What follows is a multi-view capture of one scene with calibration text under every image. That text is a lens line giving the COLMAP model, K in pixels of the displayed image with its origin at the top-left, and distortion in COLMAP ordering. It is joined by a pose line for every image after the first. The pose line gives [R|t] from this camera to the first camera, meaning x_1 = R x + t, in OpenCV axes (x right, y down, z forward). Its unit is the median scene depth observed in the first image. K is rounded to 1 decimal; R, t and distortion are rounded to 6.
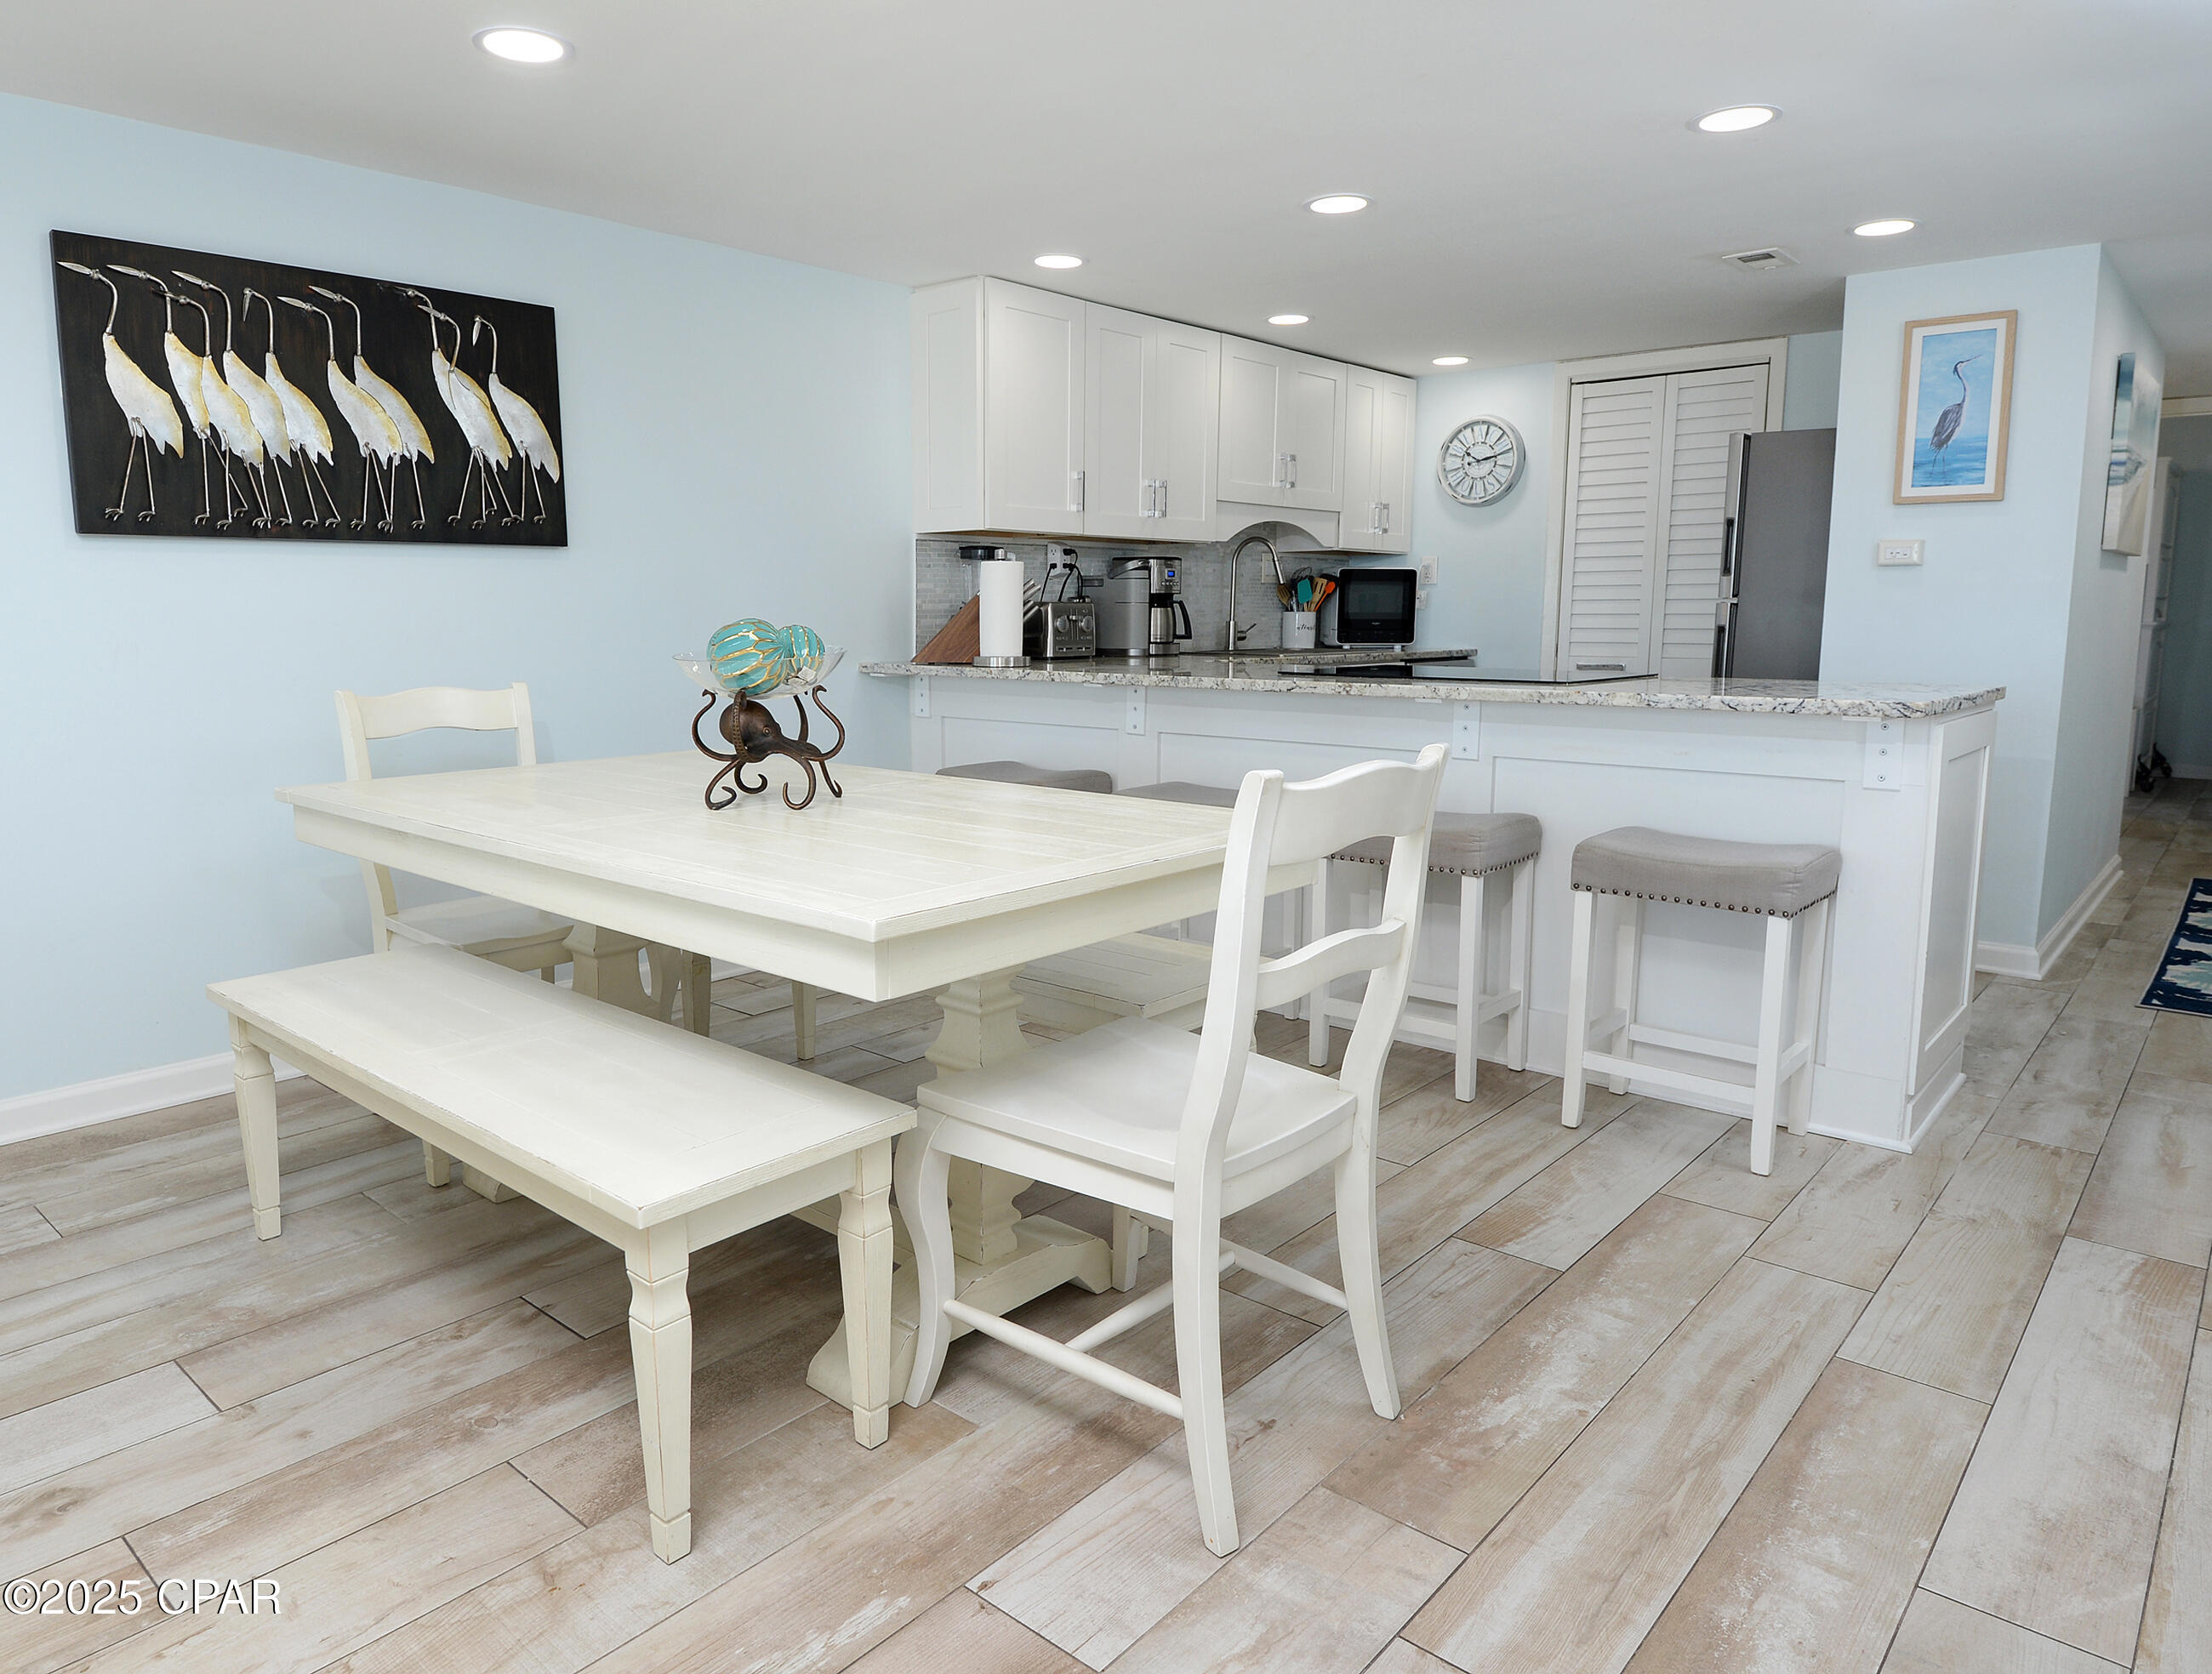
lens RADIAL K [[1390.3, 0, 1070.7], [0, 1390.3, 844.6], [0, 0, 1]] dist [0.012296, 0.000241]
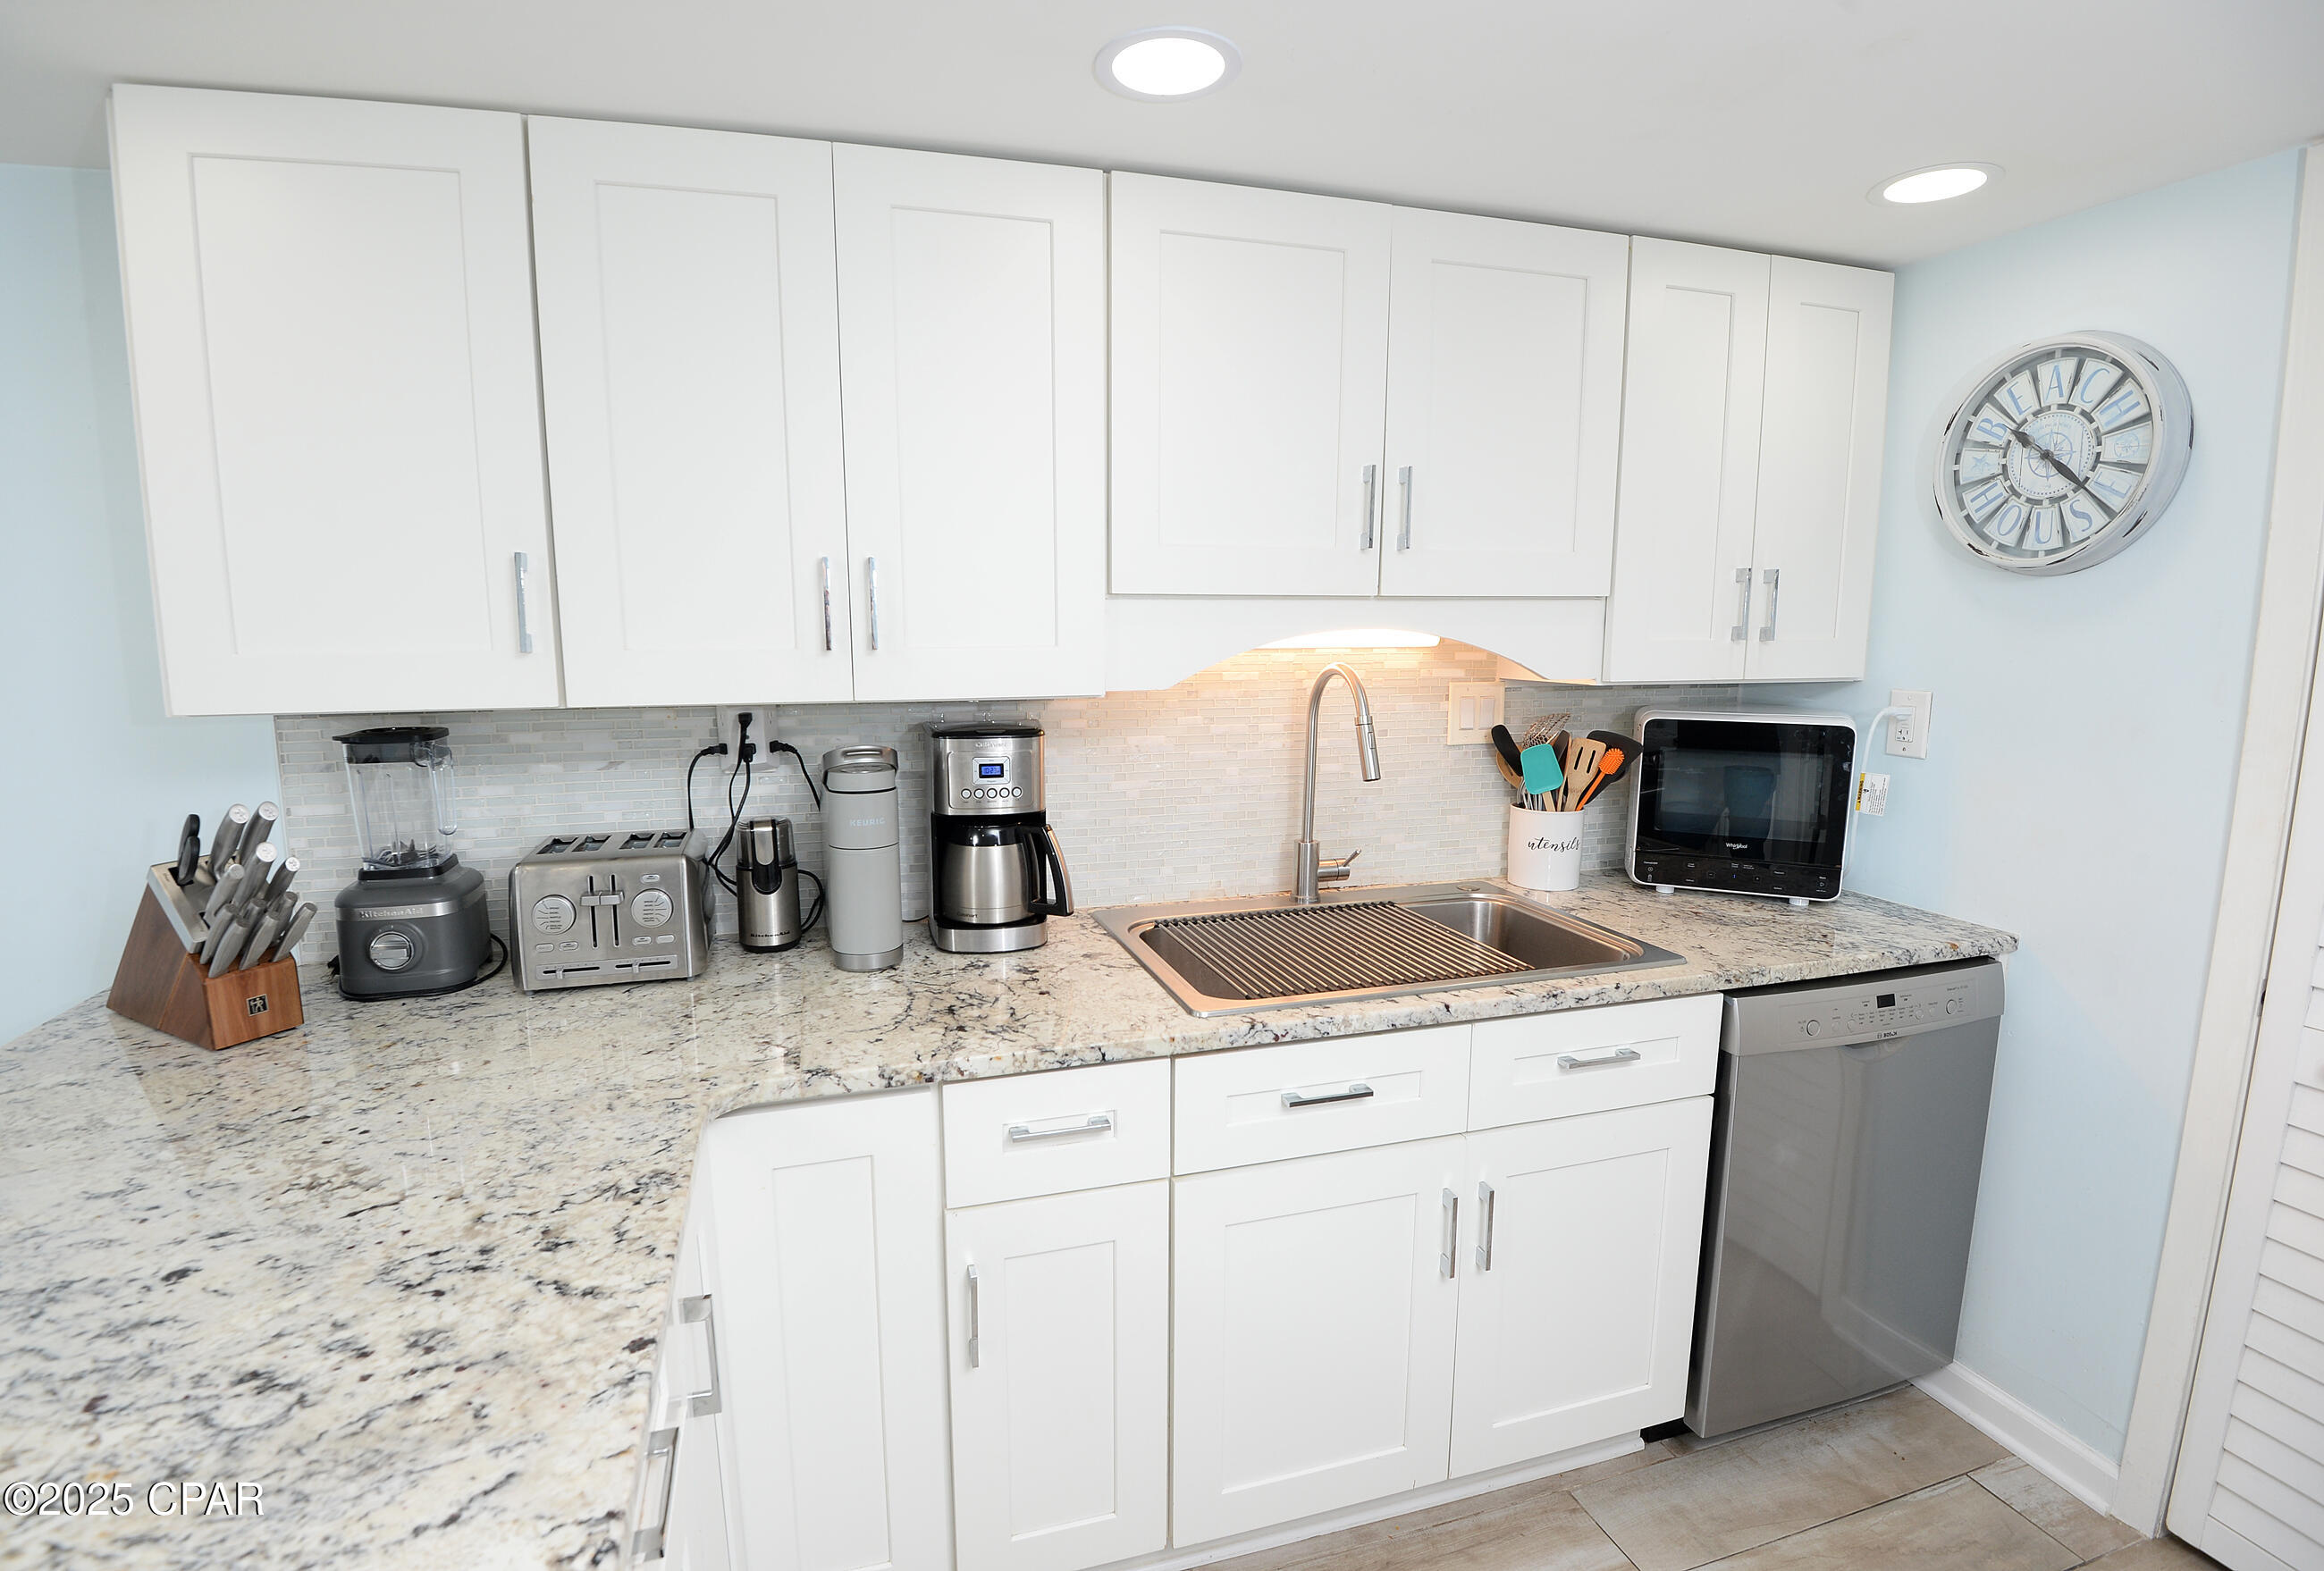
lens RADIAL K [[1205.1, 0, 1153.6], [0, 1205.1, 777.4], [0, 0, 1]] dist [0.004192, -0.000118]
pose [[0.845019, 0.070713, -0.530041, 0.266506], [-0.084104, 0.996456, -0.001146, -0.166903], [0.528081, 0.045547, 0.847971, 0.595567]]
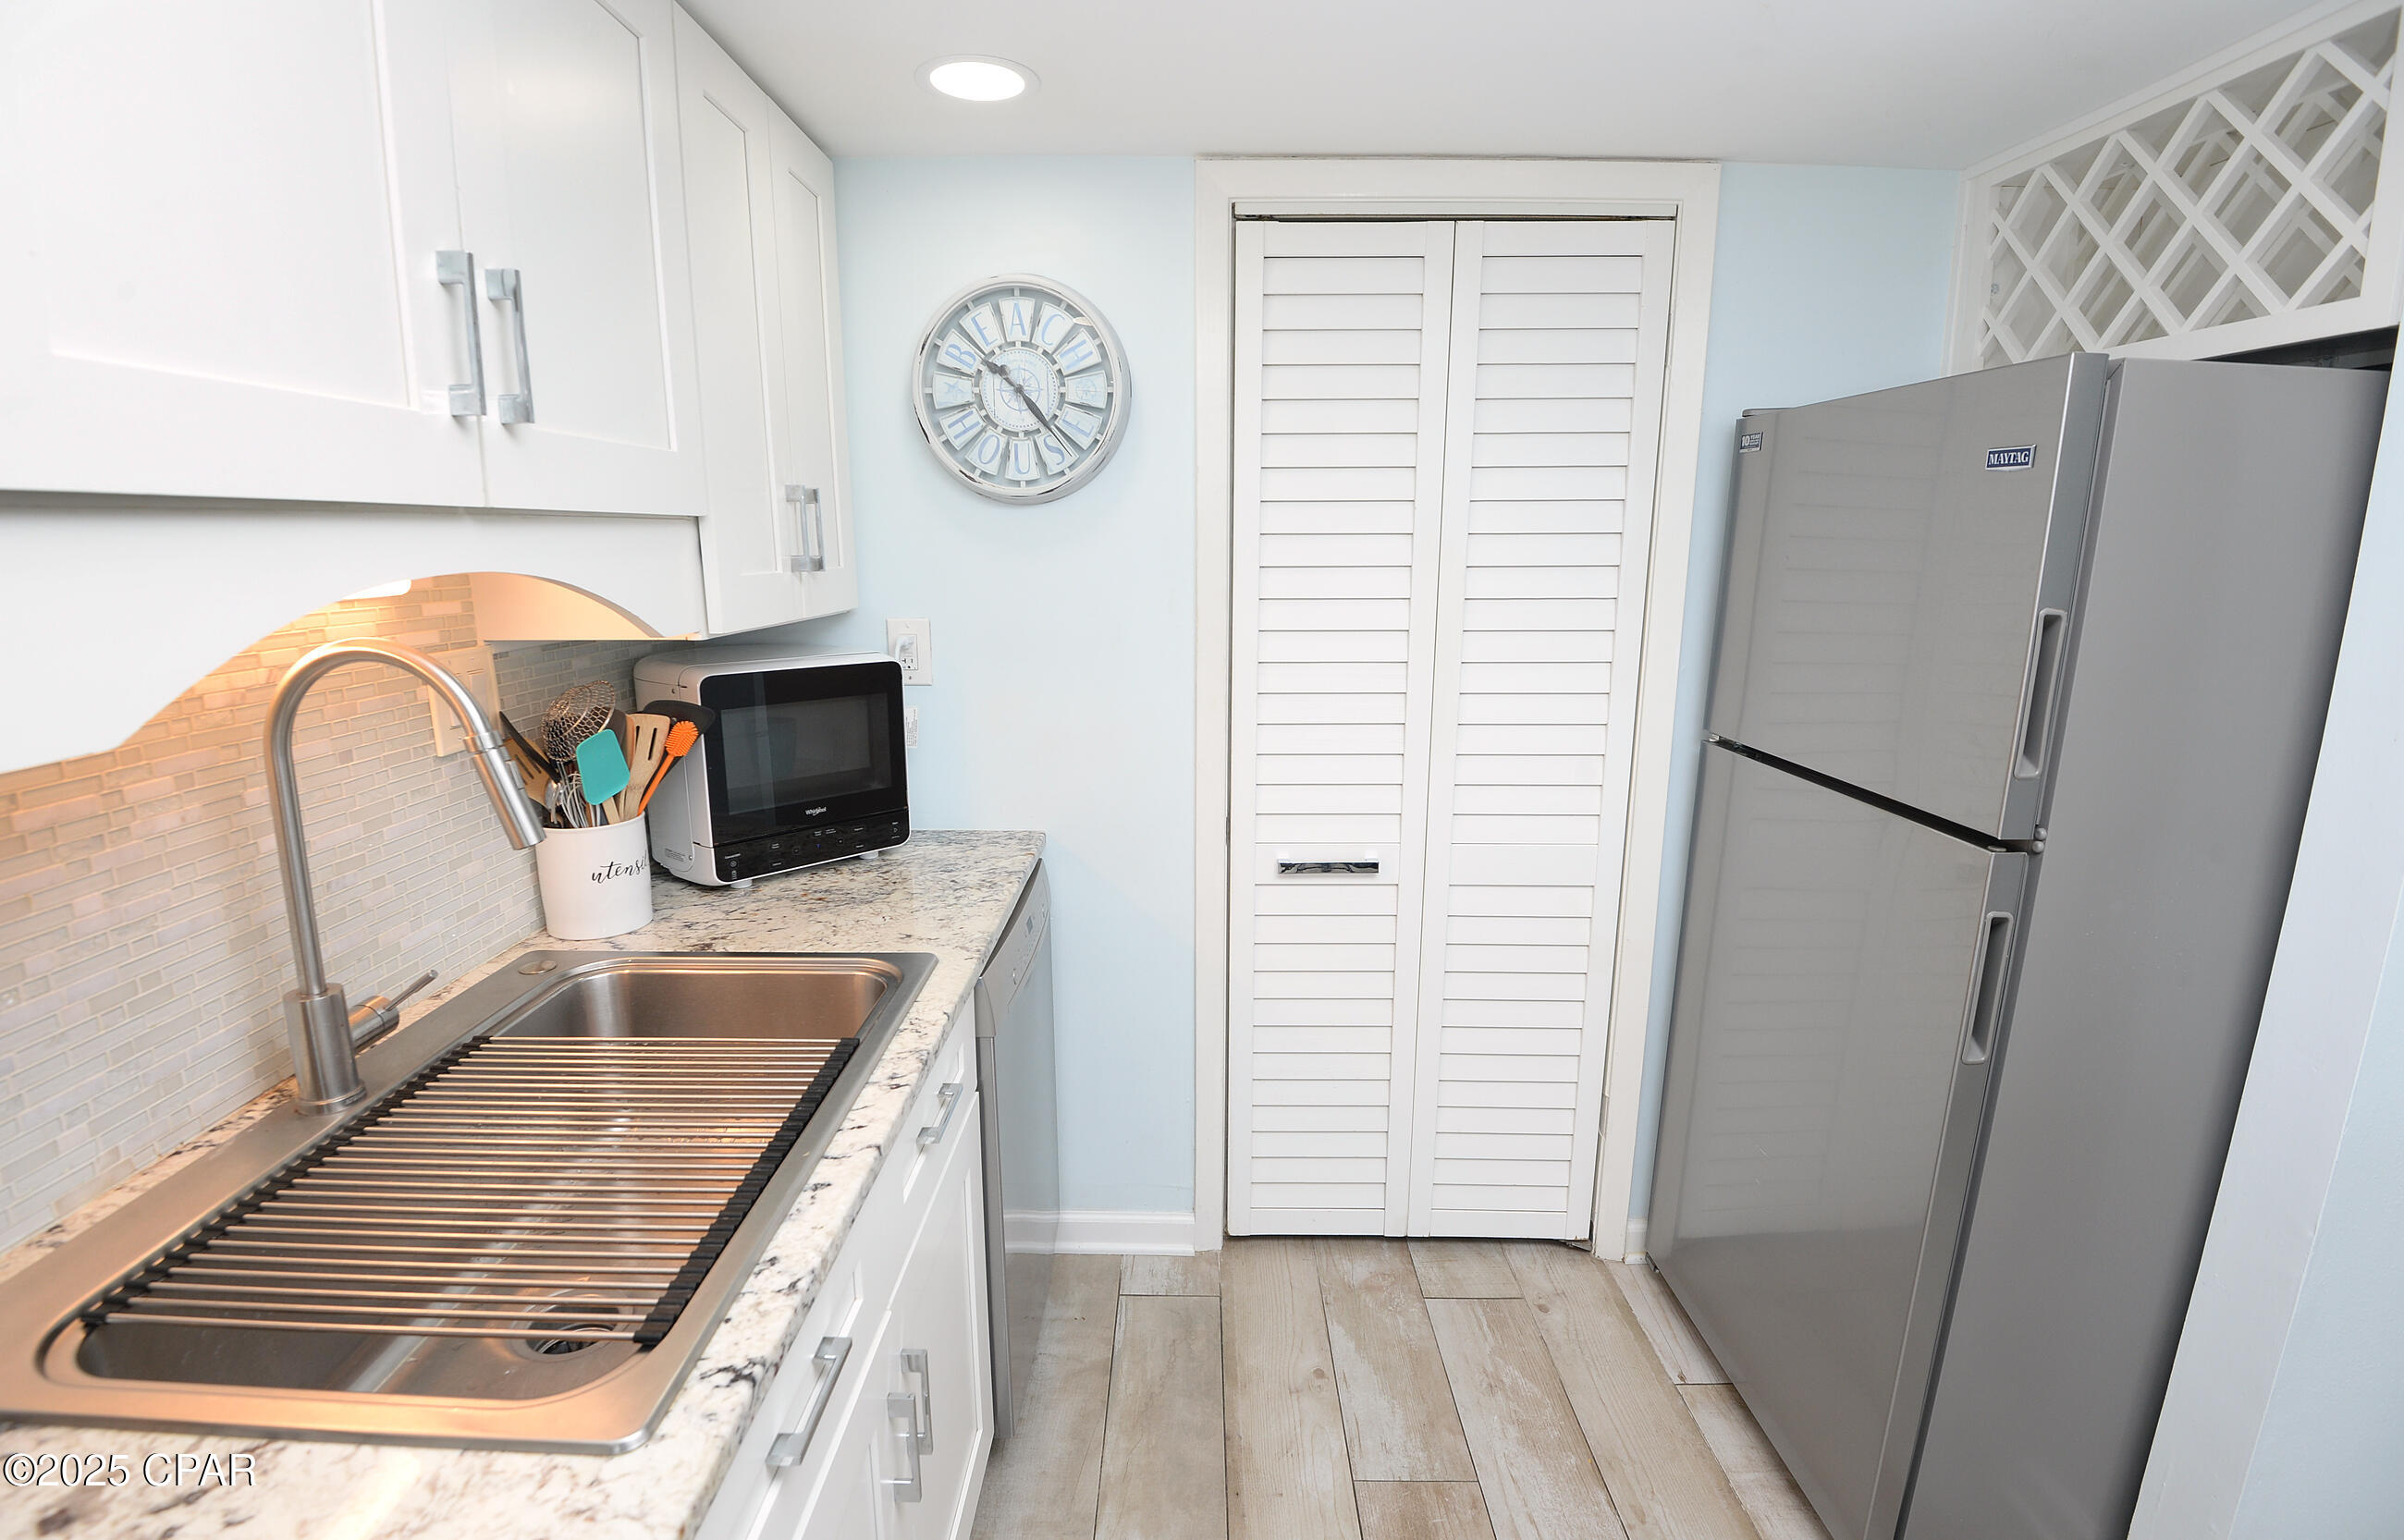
lens RADIAL K [[1117.4, 0, 1165.5], [0, 1117.4, 784.4], [0, 0, 1]] dist [-0.002010, -0.000205]
pose [[0.770865, -0.136744, 0.622148, 0.107903], [0.101716, 0.990579, 0.091692, -0.186600], [-0.628825, -0.007400, 0.777512, 0.717671]]
